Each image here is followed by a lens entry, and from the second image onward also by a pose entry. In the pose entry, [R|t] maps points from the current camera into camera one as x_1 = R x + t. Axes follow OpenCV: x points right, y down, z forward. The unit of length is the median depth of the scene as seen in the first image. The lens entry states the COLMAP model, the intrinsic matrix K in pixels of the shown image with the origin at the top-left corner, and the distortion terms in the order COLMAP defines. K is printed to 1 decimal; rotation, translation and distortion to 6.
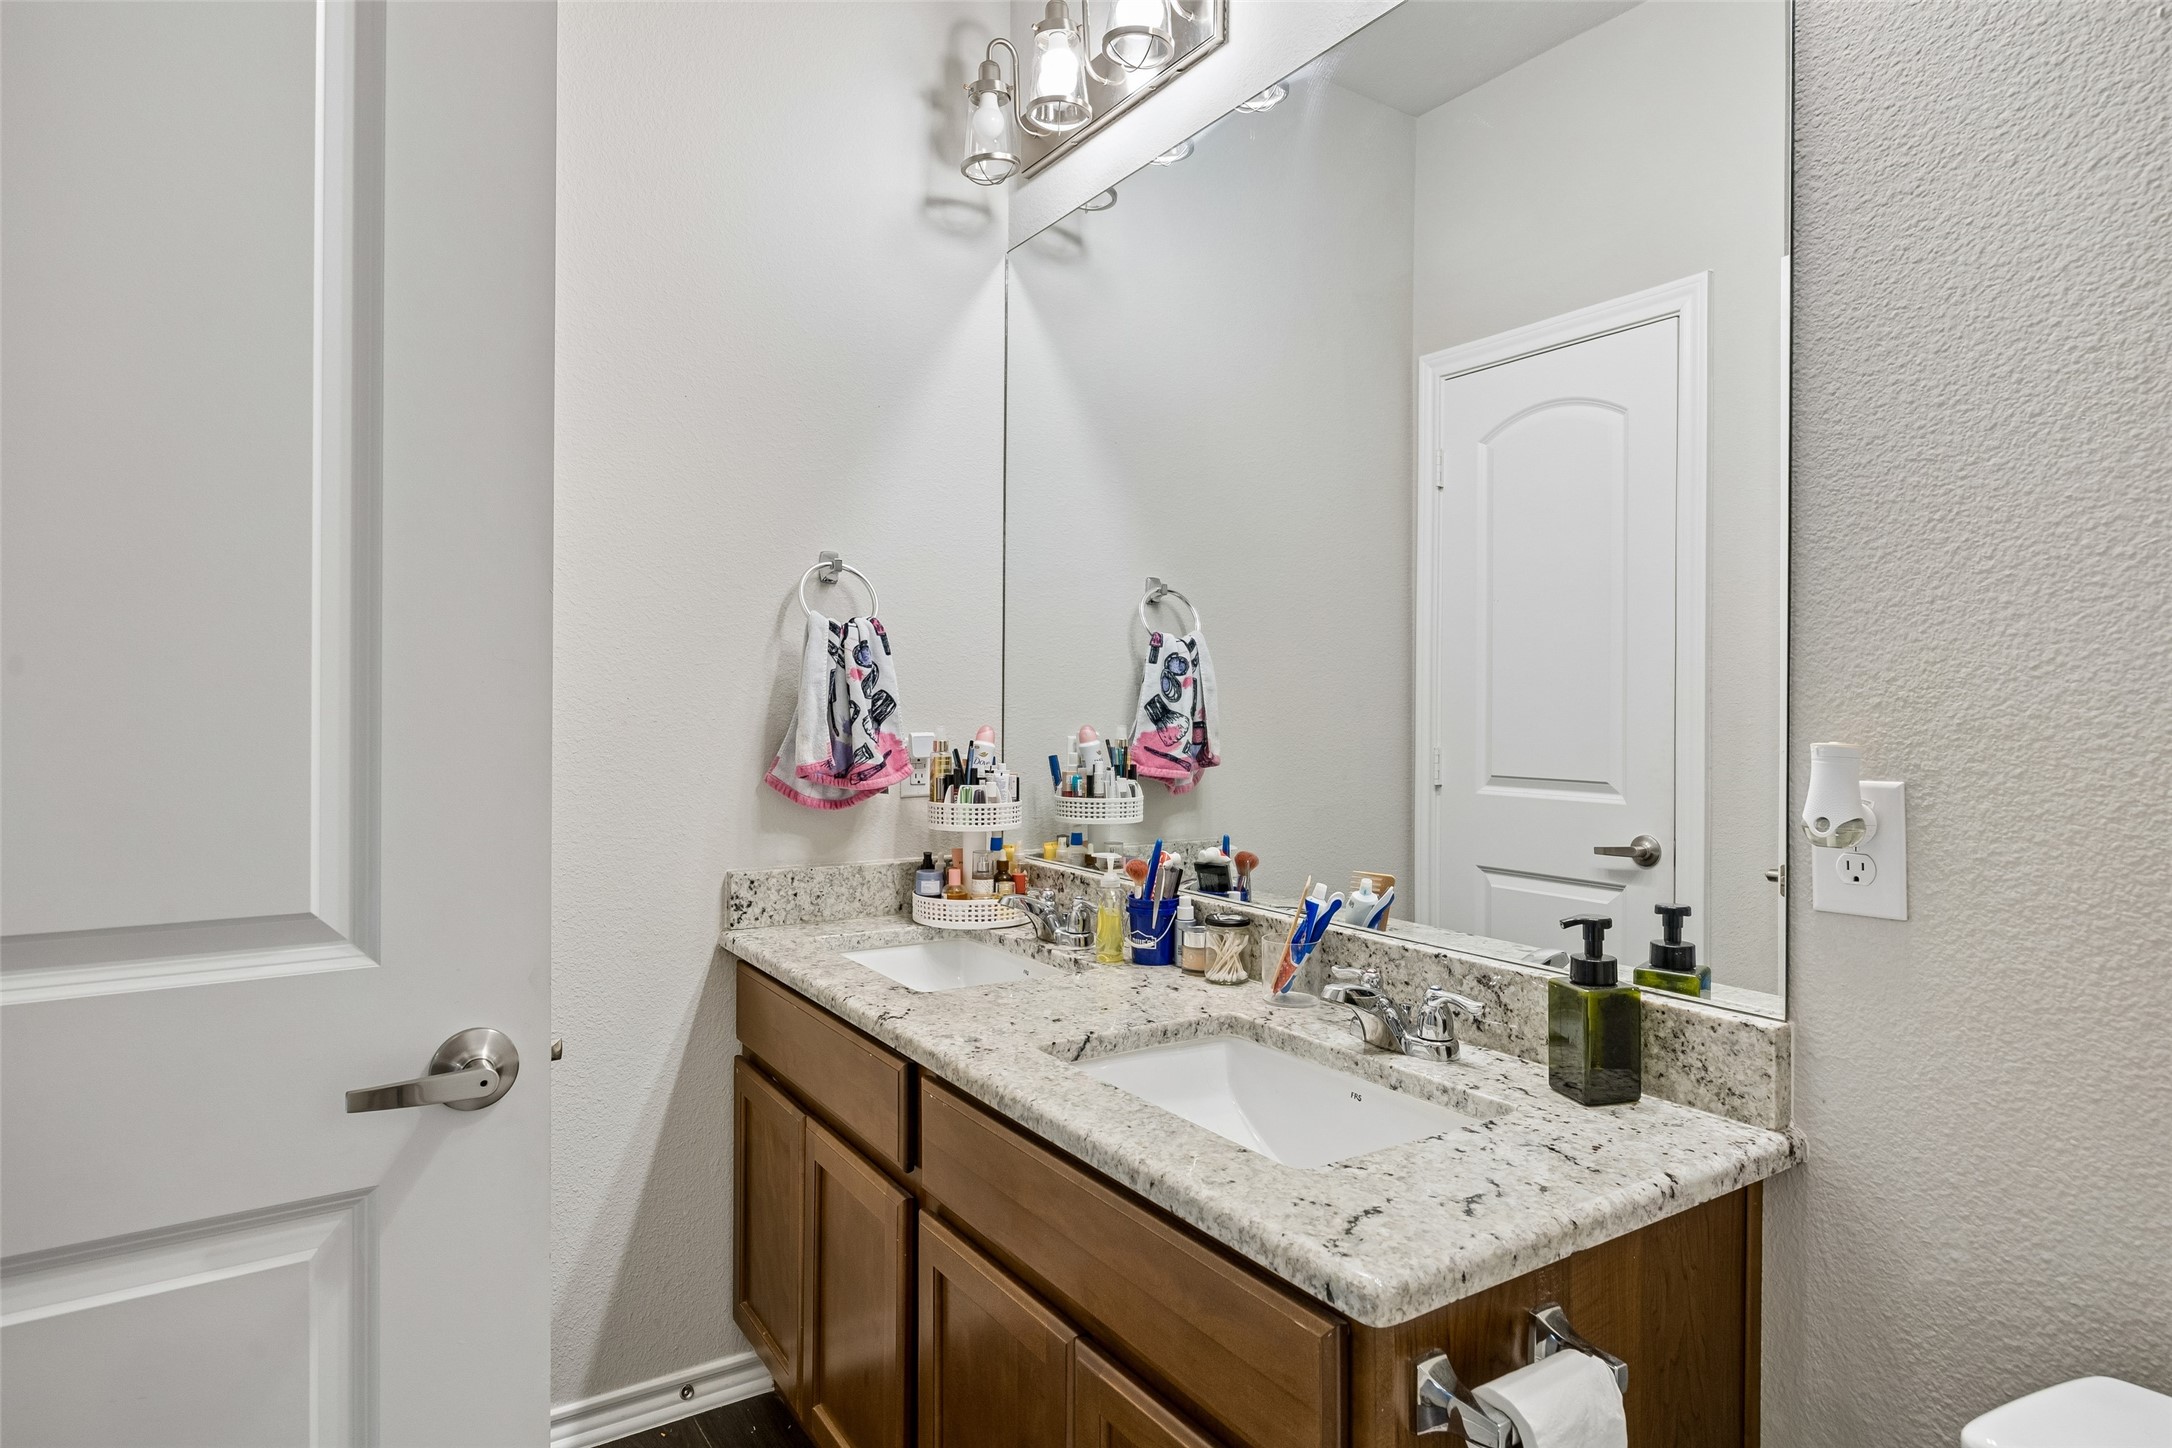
lens RADIAL K [[1203.9, 0, 1088.5], [0, 1203.9, 718.6], [0, 0, 1]] dist [-0.002126, -0.001352]
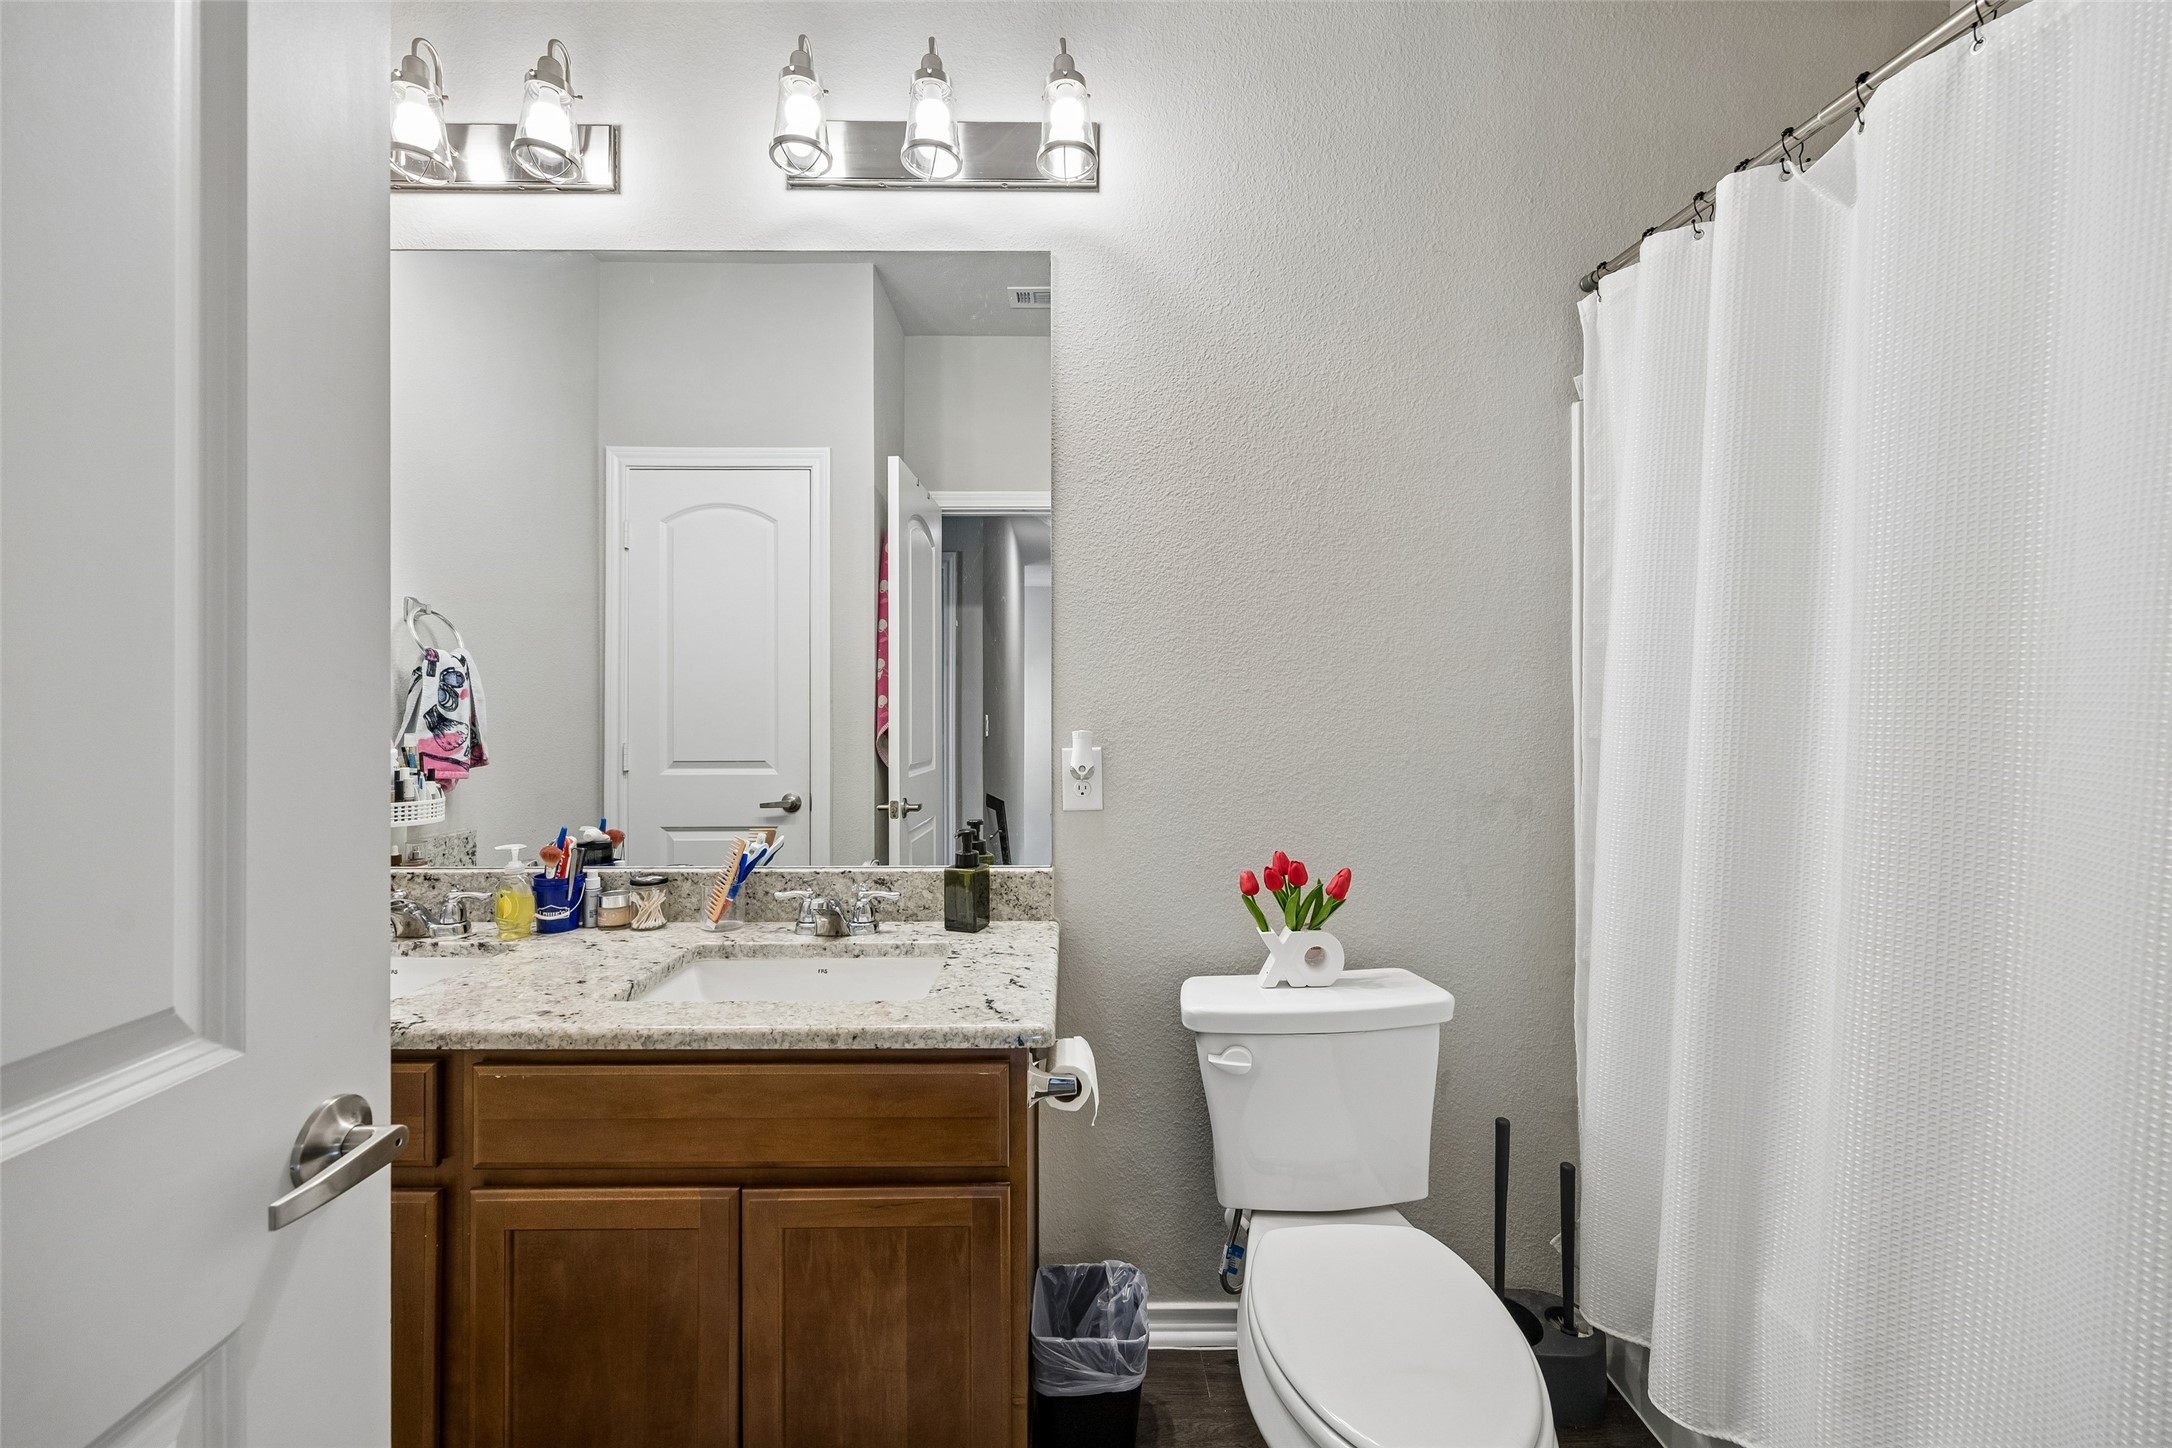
lens RADIAL K [[845.3, 0, 1087.5], [0, 845.3, 717.7], [0, 0, 1]] dist [0.000820, 0.000078]
pose [[0.544121, -0.015517, 0.838863, -0.368853], [0.013784, 0.999859, 0.009554, -0.009904], [-0.838893, 0.006364, 0.544258, 0.099724]]
